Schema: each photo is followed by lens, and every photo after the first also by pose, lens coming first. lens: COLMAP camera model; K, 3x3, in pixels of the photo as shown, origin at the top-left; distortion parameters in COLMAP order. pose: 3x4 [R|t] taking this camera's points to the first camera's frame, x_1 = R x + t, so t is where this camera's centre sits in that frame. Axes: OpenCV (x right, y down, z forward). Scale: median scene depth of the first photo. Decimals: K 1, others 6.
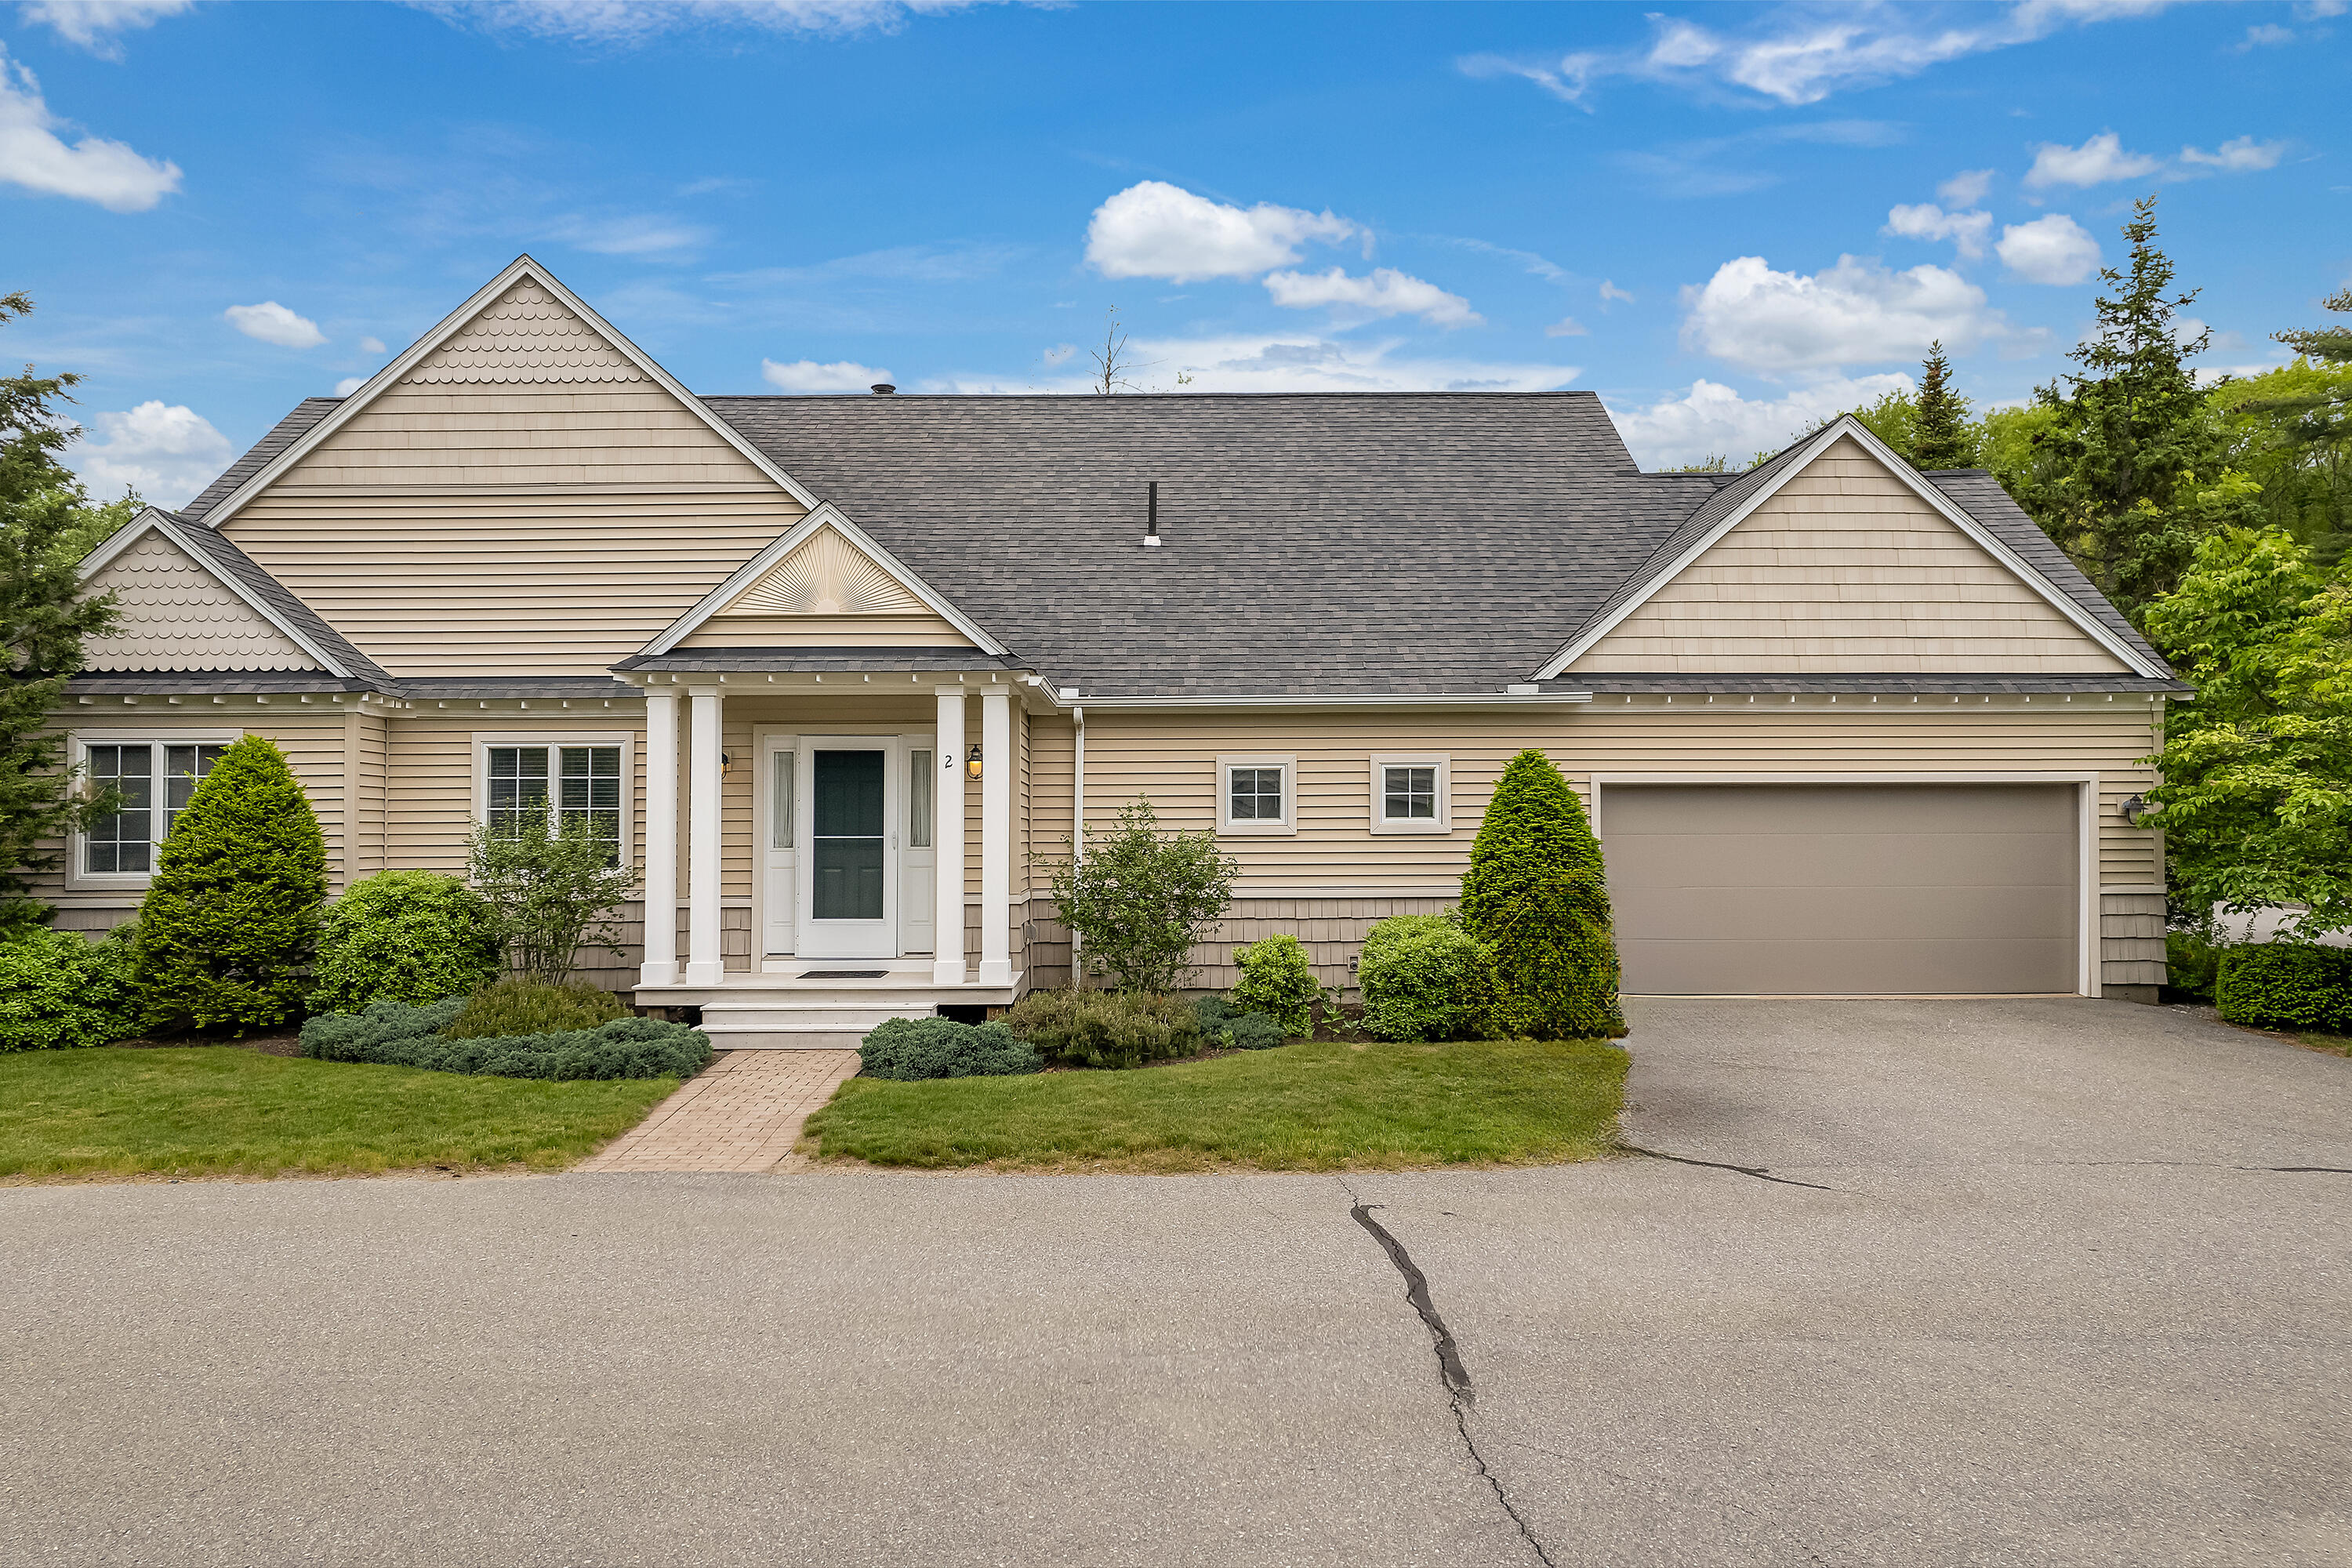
lens RADIAL K [[1495.9, 0, 1176.8], [0, 1495.9, 809.7], [0, 0, 1]] dist [-0.045423, 0.068948]
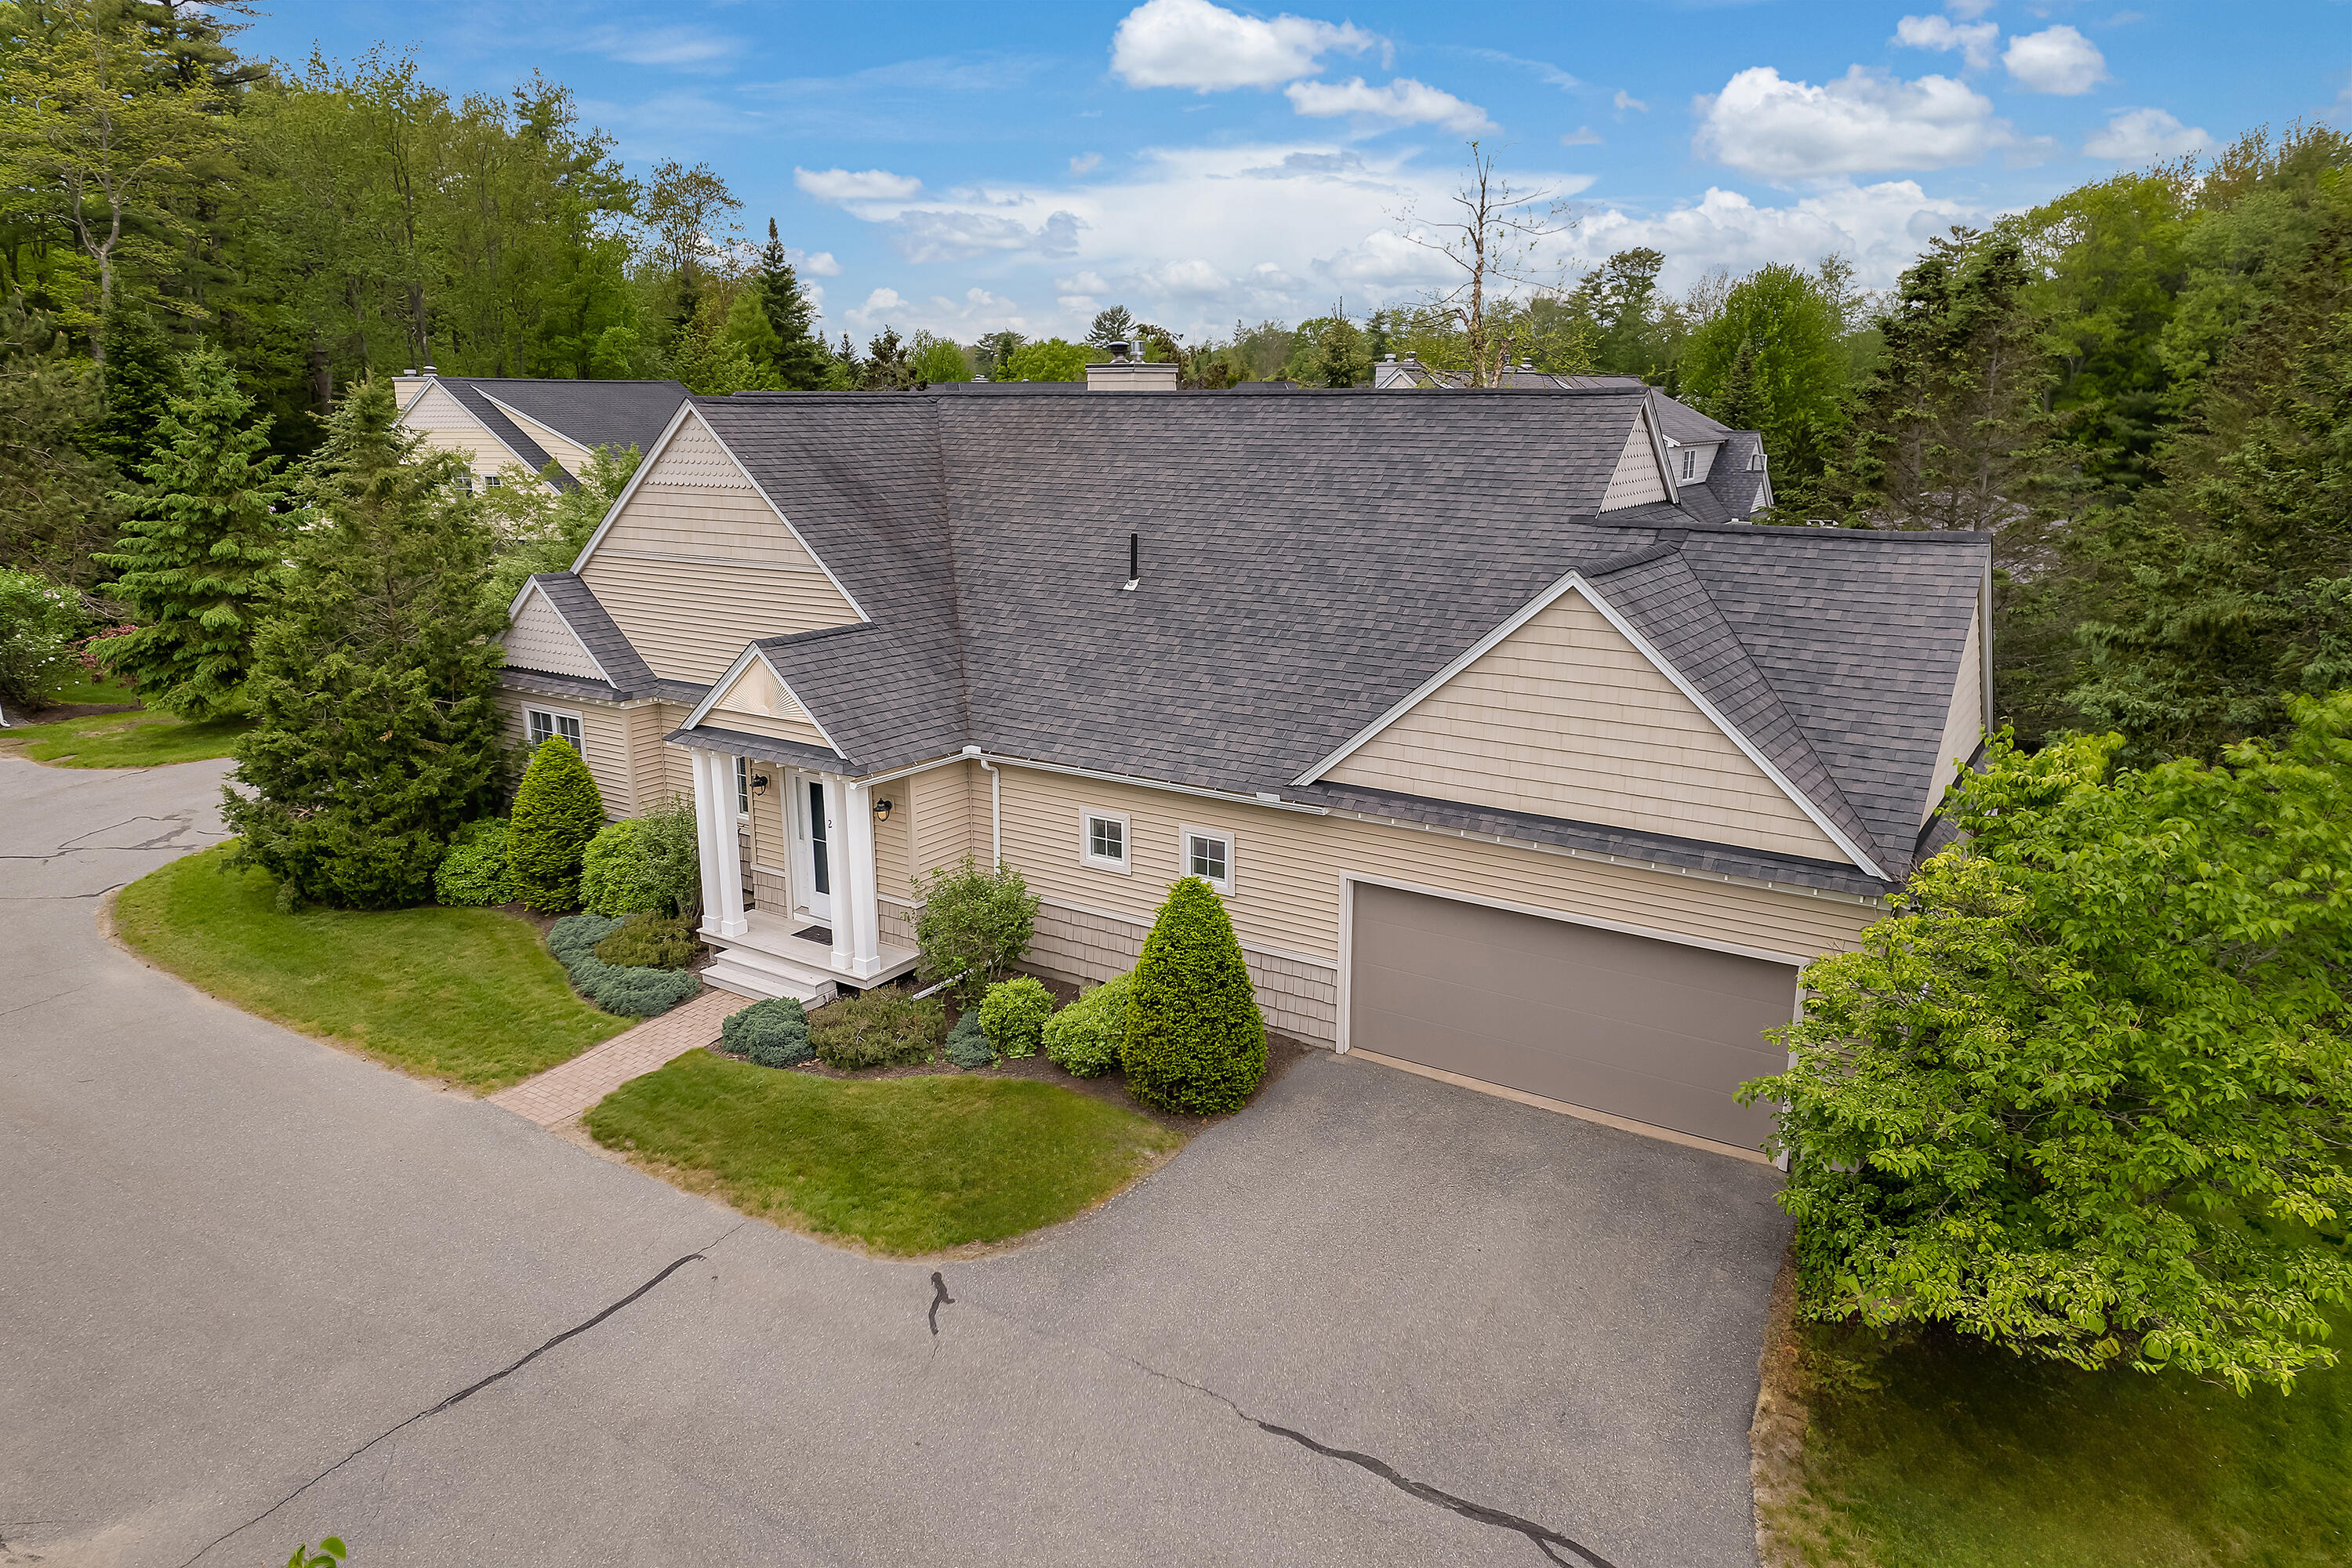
lens RADIAL K [[1496.1, 0, 1184.1], [0, 1496.1, 784.2], [0, 0, 1]] dist [-0.041605, 0.058800]
pose [[0.830036, 0.141865, -0.539365, 0.788036], [0.002691, 0.966077, 0.258242, -0.383189], [0.557703, -0.215801, 0.801496, 0.029930]]
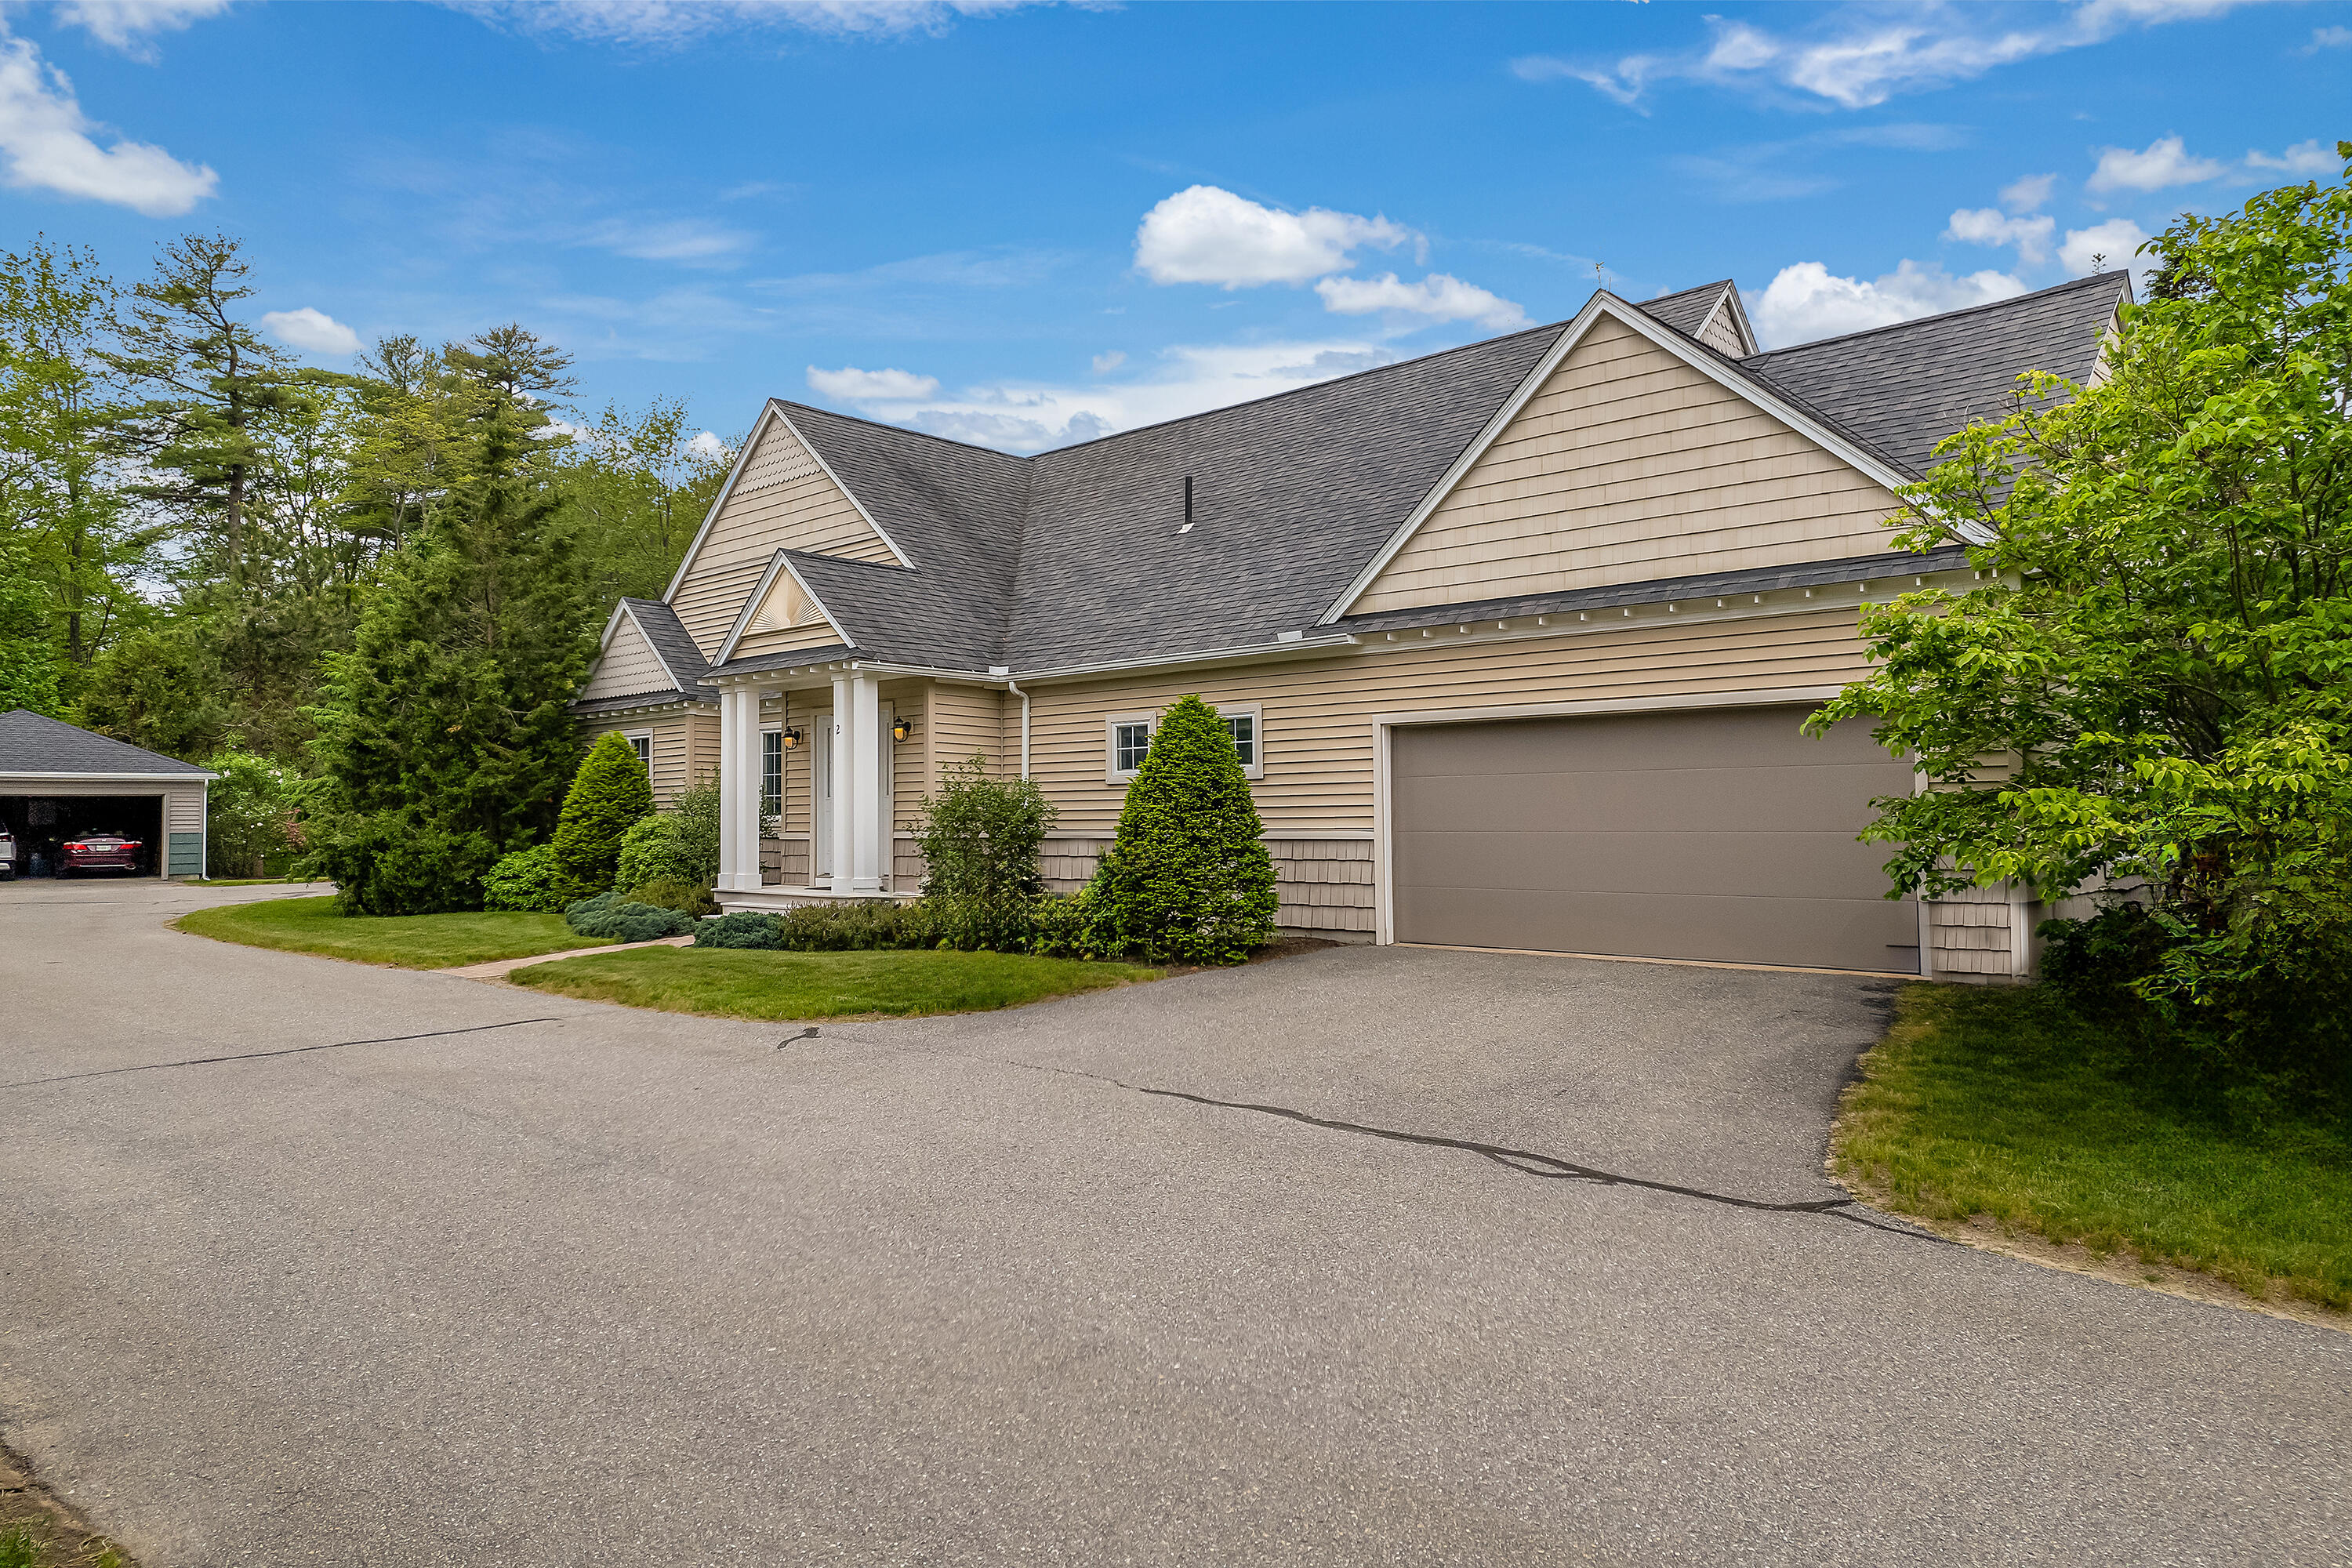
lens RADIAL K [[1496.1, 0, 1184.1], [0, 1496.1, 784.2], [0, 0, 1]] dist [-0.041605, 0.058800]
pose [[0.733123, -0.016814, -0.679888, 0.856497], [0.009881, 0.999852, -0.014072, 0.033845], [0.680024, 0.003598, 0.733181, 0.193690]]
